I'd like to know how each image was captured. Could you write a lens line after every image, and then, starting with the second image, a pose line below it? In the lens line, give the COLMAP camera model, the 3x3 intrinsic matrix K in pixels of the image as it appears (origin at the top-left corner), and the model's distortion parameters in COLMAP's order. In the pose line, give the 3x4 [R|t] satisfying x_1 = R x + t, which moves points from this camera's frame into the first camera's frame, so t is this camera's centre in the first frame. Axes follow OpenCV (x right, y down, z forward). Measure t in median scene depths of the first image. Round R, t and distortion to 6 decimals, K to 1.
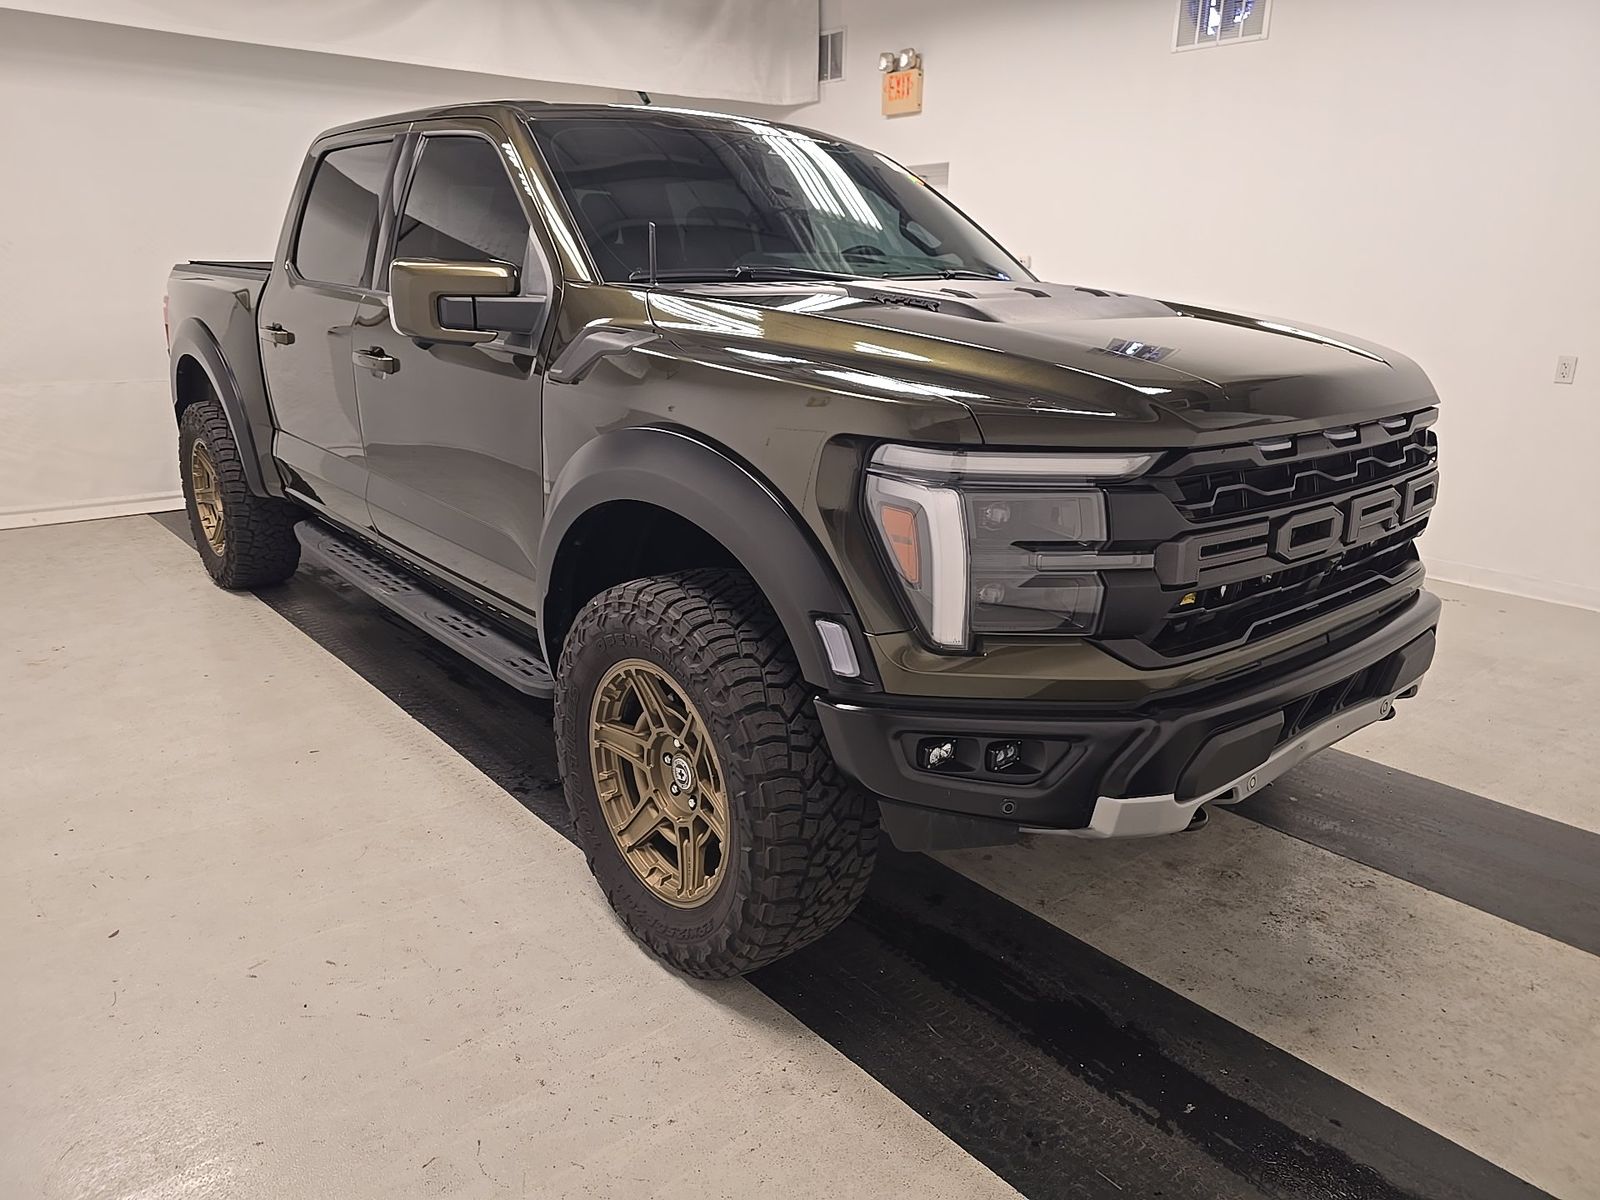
lens RADIAL K [[1095.2, 0, 797.0], [0, 1095.2, 601.9], [0, 0, 1]] dist [0.005171, -0.000527]
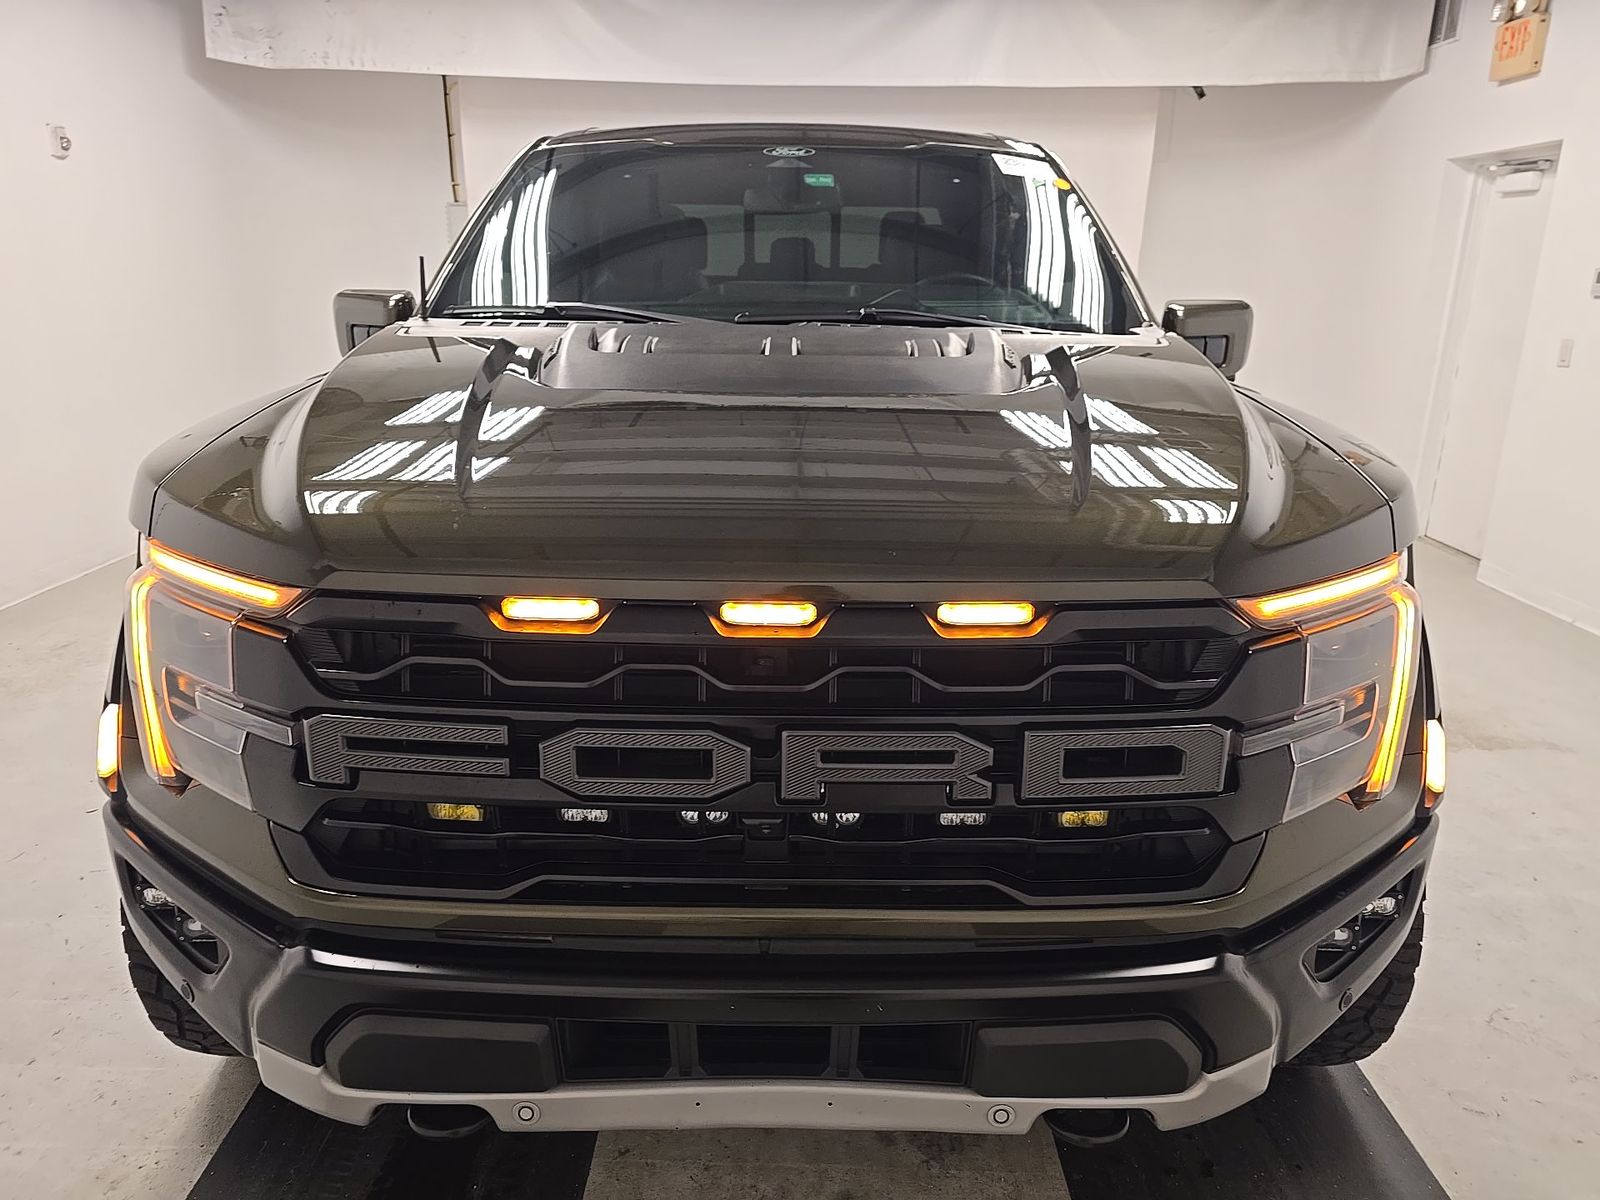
lens RADIAL K [[1095.2, 0, 797.0], [0, 1095.2, 601.9], [0, 0, 1]] dist [0.005171, -0.000527]
pose [[0.762670, 0.183510, -0.620208, 0.254765], [-0.188673, 0.980323, 0.058051, -0.057546], [0.618657, 0.072743, 0.782286, 0.163078]]
